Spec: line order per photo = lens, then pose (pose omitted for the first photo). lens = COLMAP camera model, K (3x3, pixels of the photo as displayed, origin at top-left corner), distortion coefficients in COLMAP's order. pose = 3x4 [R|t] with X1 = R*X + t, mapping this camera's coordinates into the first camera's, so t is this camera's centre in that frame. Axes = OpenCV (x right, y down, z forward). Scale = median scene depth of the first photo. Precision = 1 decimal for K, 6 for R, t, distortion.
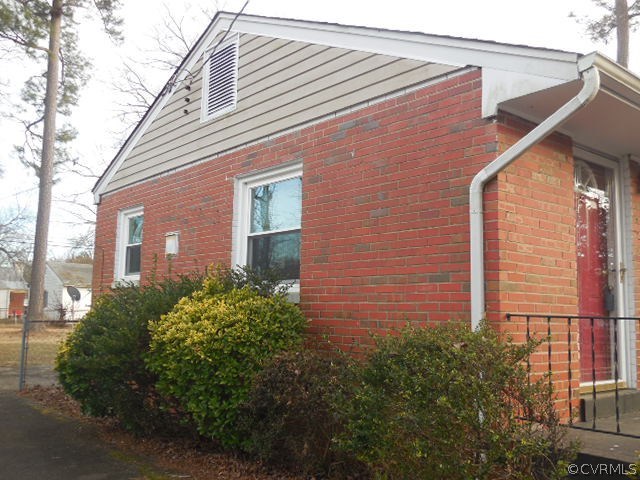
lens RADIAL K [[634.8, 0, 320.0], [0, 634.8, 240.0], [0, 0, 1]] dist [-0.019650, -0.029843]
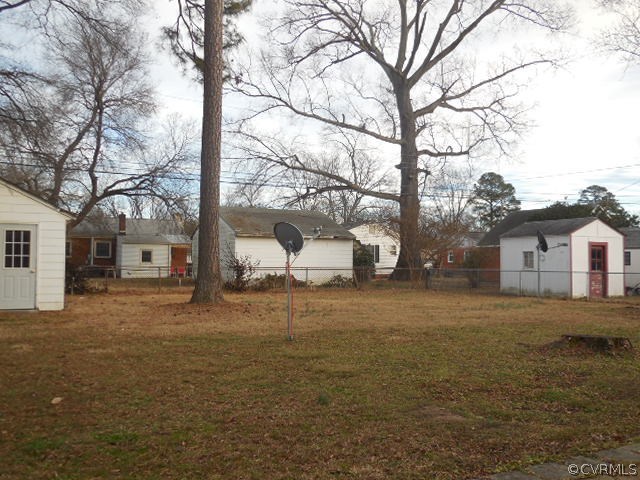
lens RADIAL K [[634.8, 0, 320.0], [0, 634.8, 240.0], [0, 0, 1]] dist [-0.019650, -0.029843]
pose [[0.974487, -0.024531, -0.223099, -0.170091], [0.041462, 0.996577, 0.071522, 0.033931], [0.220581, -0.078948, 0.972168, 0.347621]]
